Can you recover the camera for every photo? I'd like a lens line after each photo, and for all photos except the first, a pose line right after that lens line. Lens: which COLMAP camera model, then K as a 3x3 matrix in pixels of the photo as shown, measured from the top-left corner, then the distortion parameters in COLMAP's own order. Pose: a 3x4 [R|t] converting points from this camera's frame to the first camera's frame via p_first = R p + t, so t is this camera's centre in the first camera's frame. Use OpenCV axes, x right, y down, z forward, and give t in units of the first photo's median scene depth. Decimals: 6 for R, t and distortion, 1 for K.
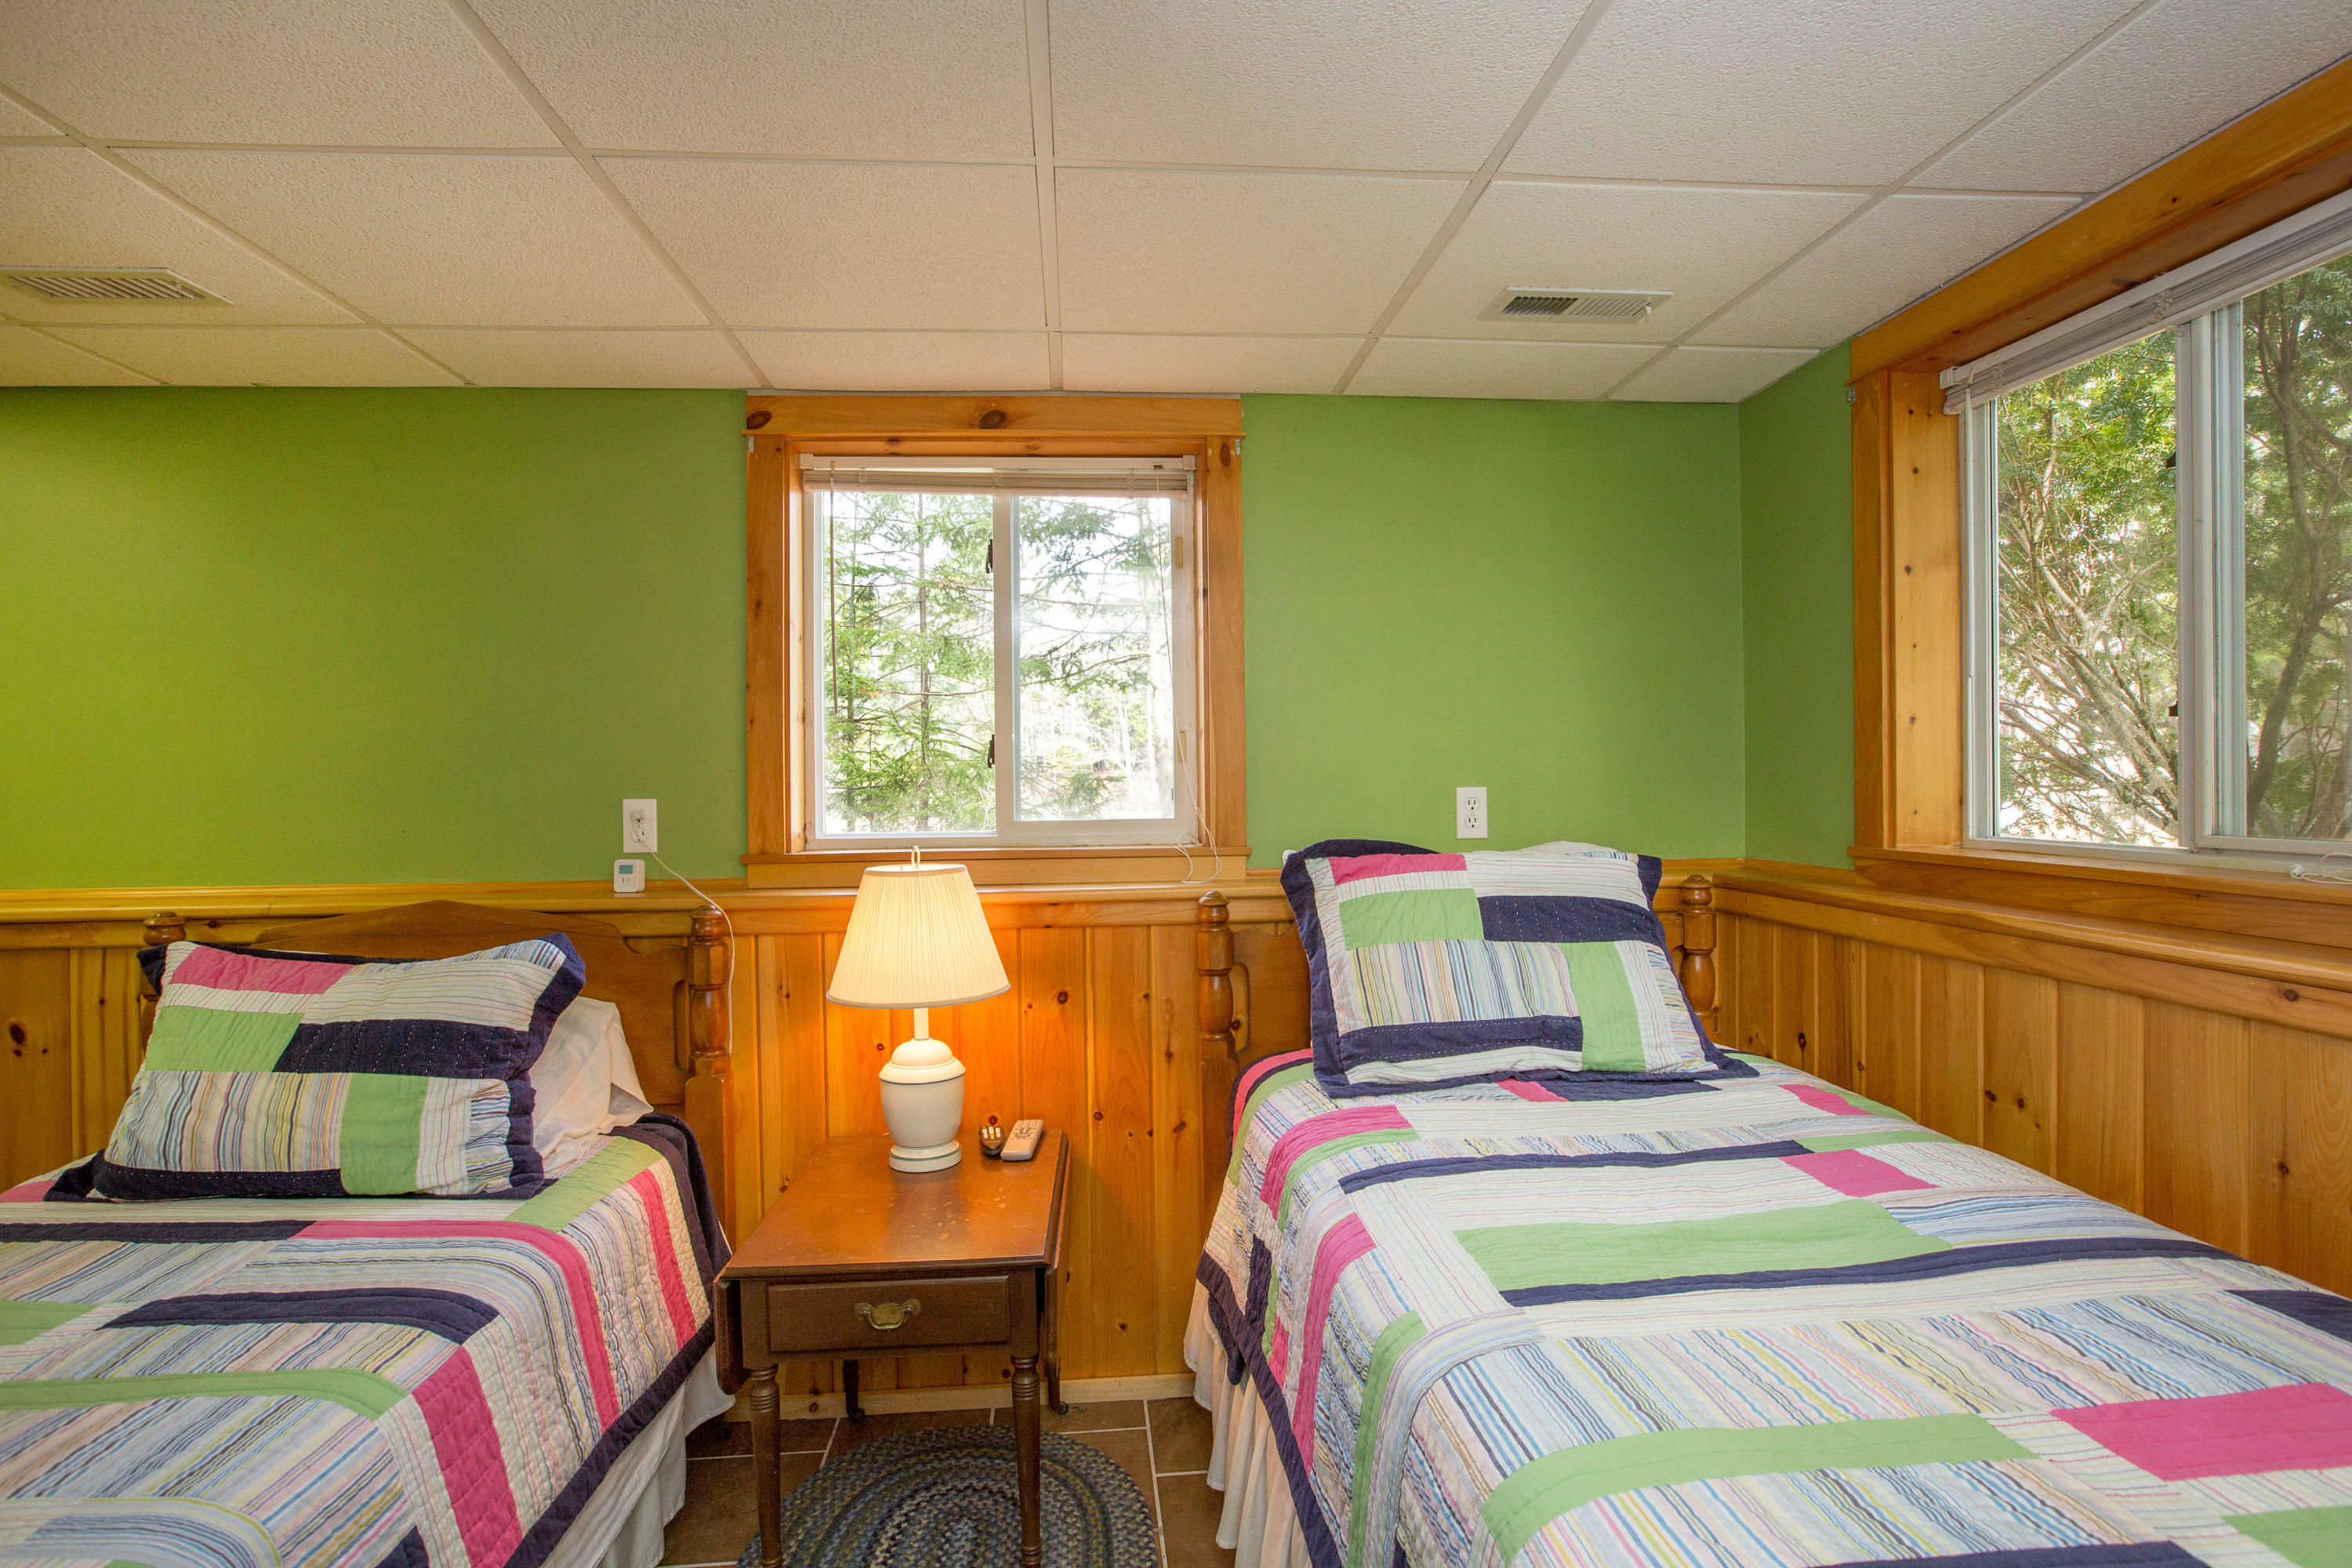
lens RADIAL K [[1167.5, 0, 1170.3], [0, 1167.5, 777.7], [0, 0, 1]] dist [-0.051671, 0.027757]
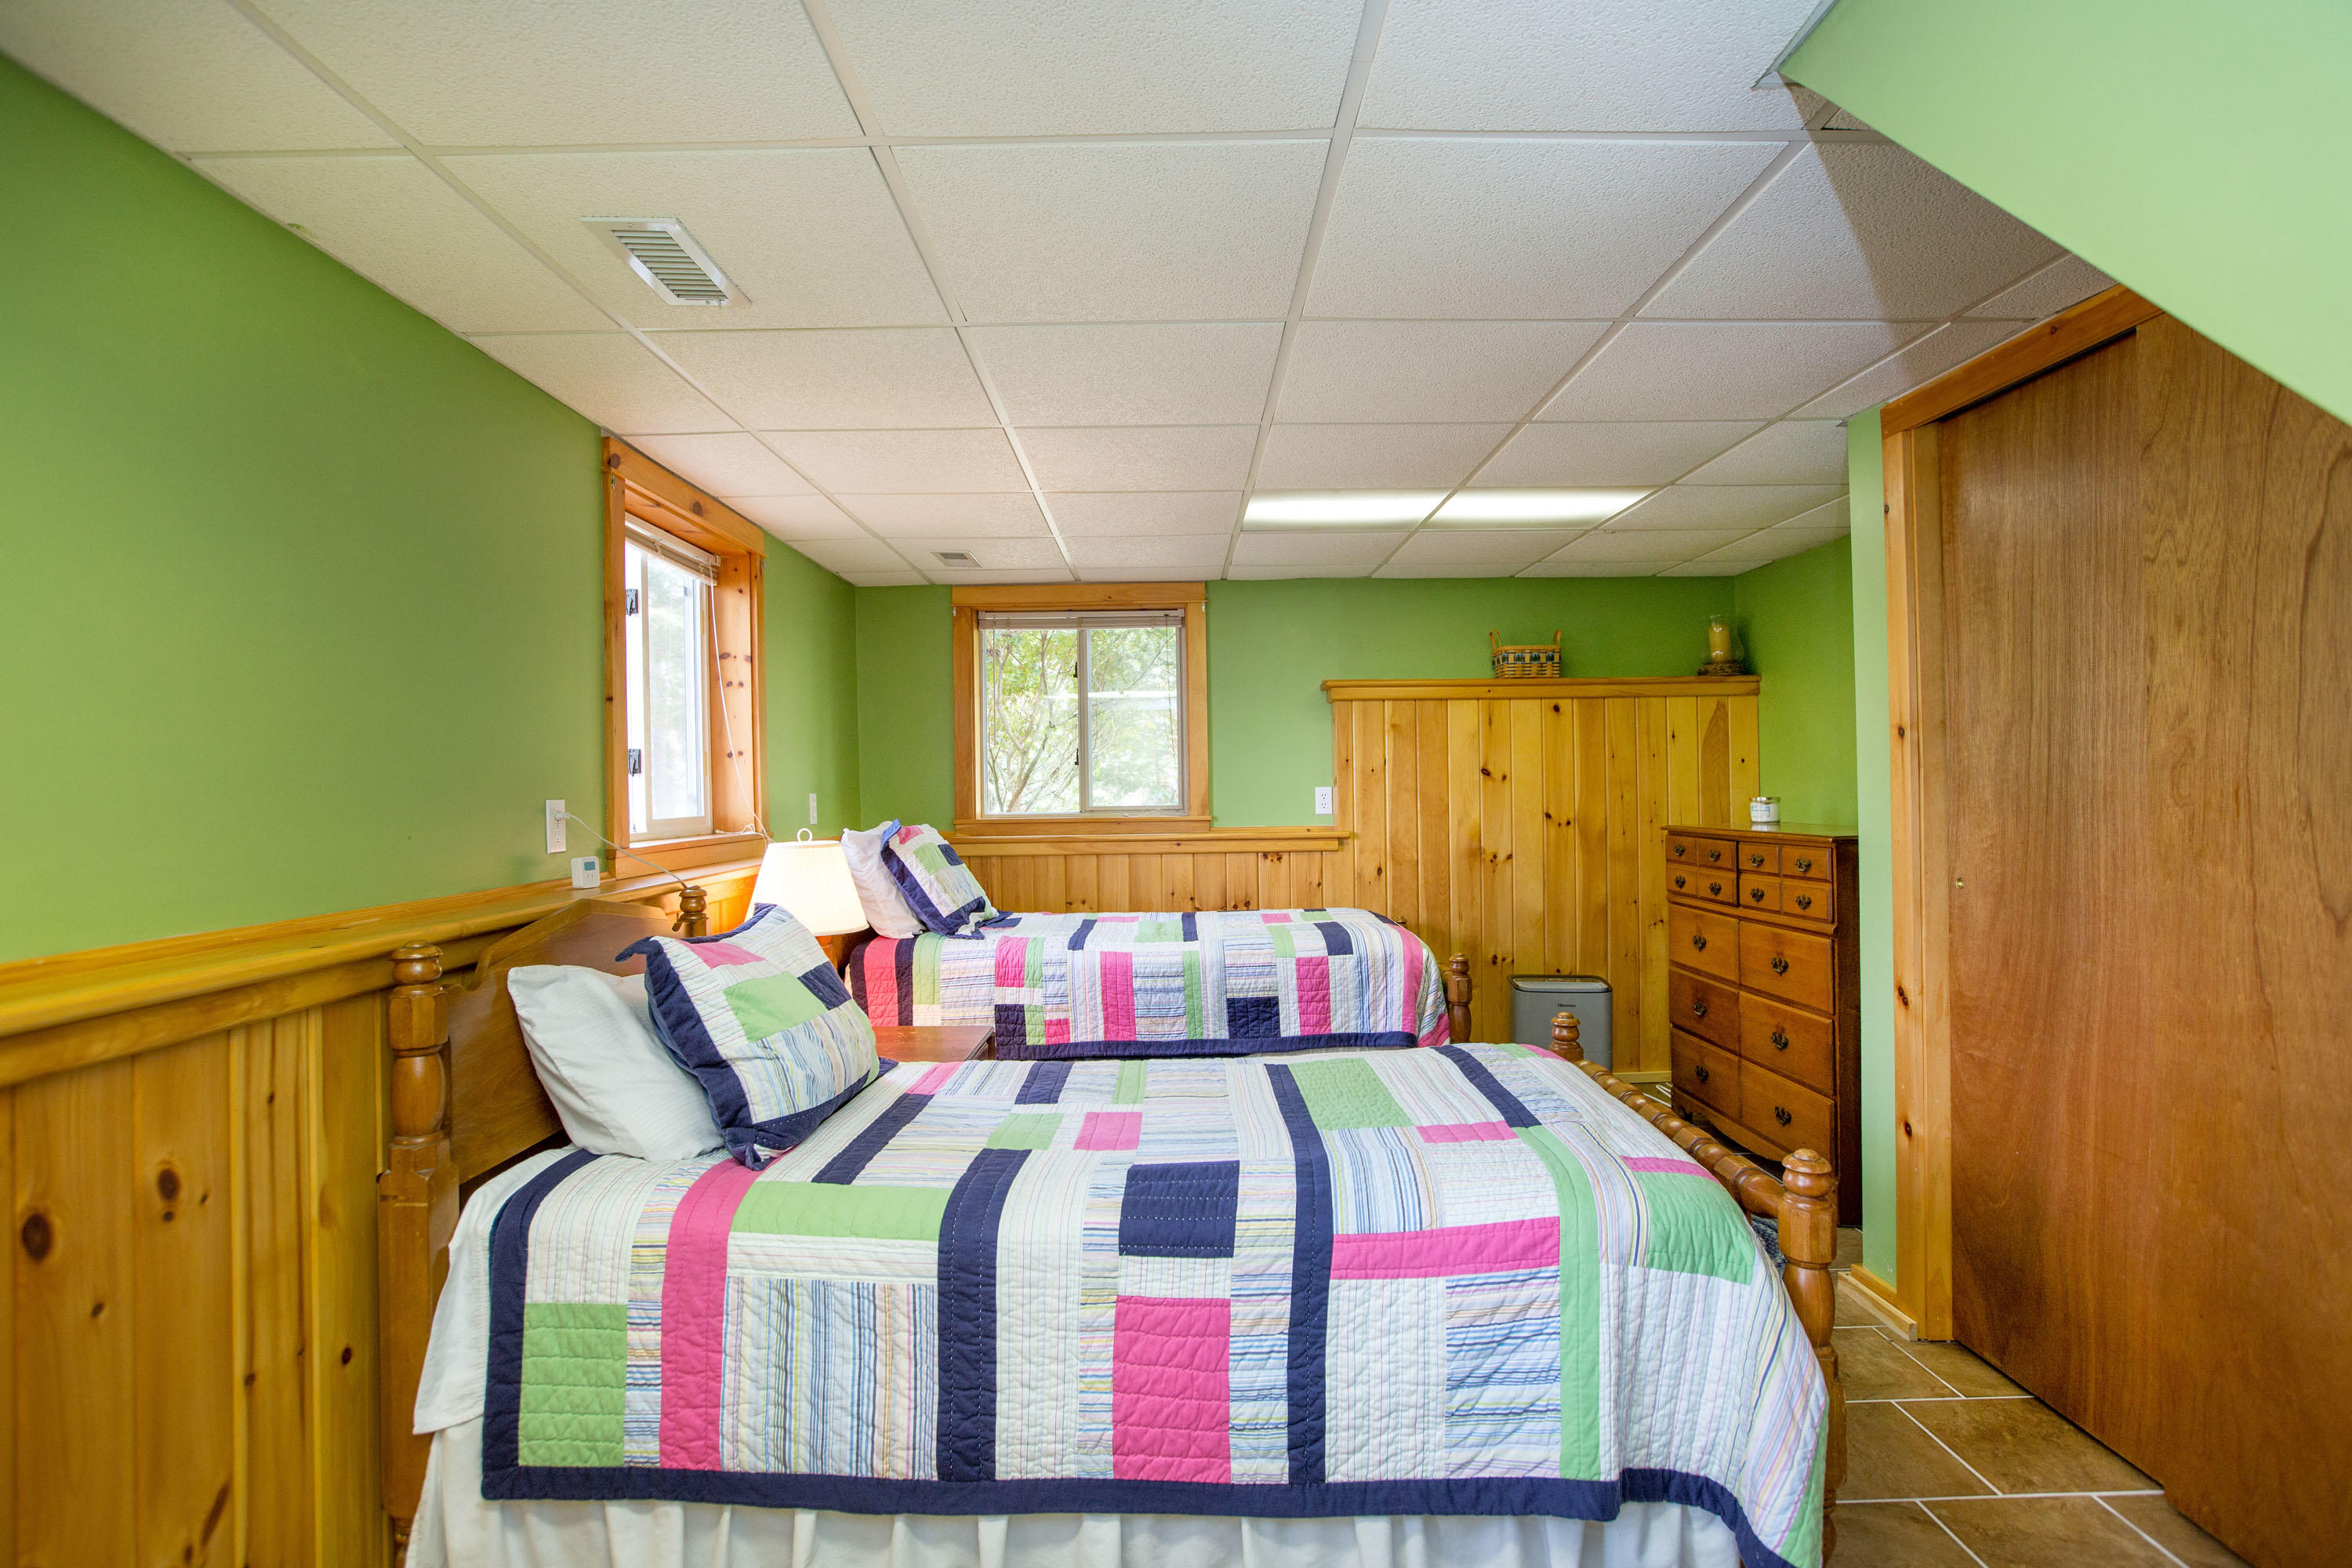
lens RADIAL K [[1167.5, 0, 1170.3], [0, 1167.5, 777.7], [0, 0, 1]] dist [-0.051671, 0.027757]
pose [[0.067764, 0.017913, 0.997541, -1.715010], [0.008862, 0.999789, -0.018555, 0.027458], [-0.997662, 0.010098, 0.067591, 0.463969]]
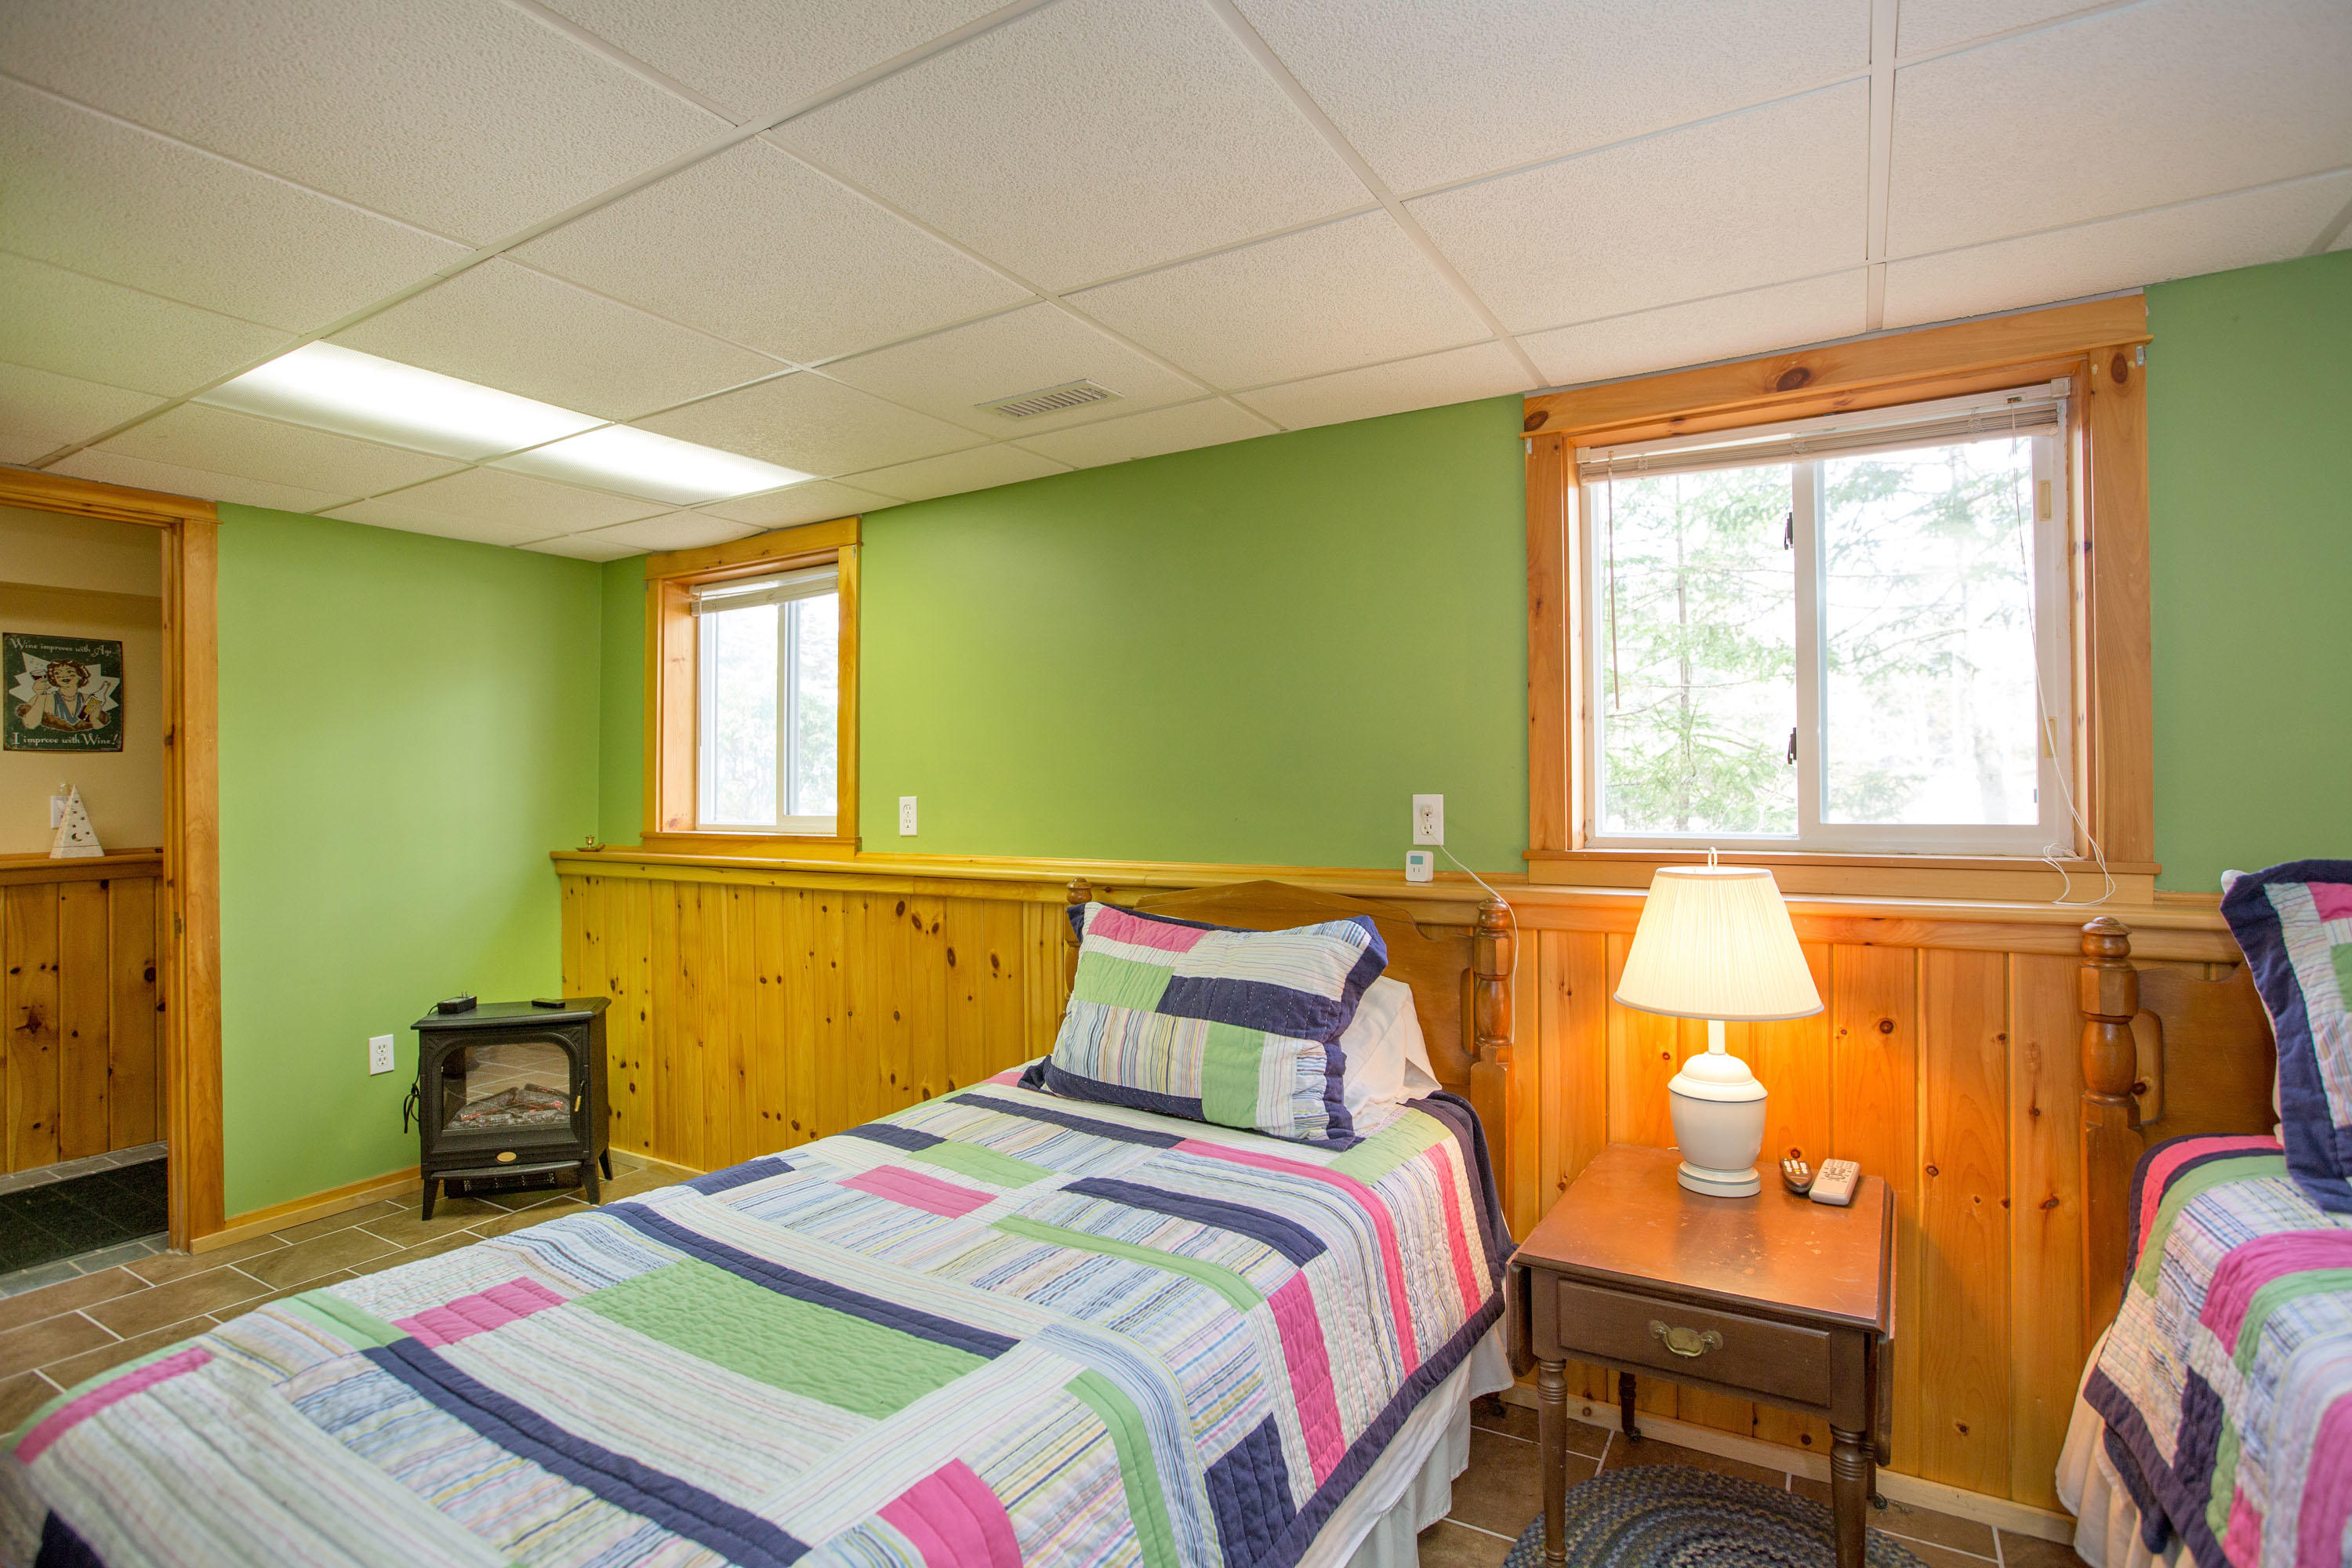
lens RADIAL K [[1167.5, 0, 1170.3], [0, 1167.5, 777.7], [0, 0, 1]] dist [-0.051671, 0.027757]
pose [[0.813020, 0.002816, -0.582229, -0.032524], [-0.001609, 0.999995, 0.002590, 0.000575], [0.582233, -0.001169, 0.813021, -0.012611]]
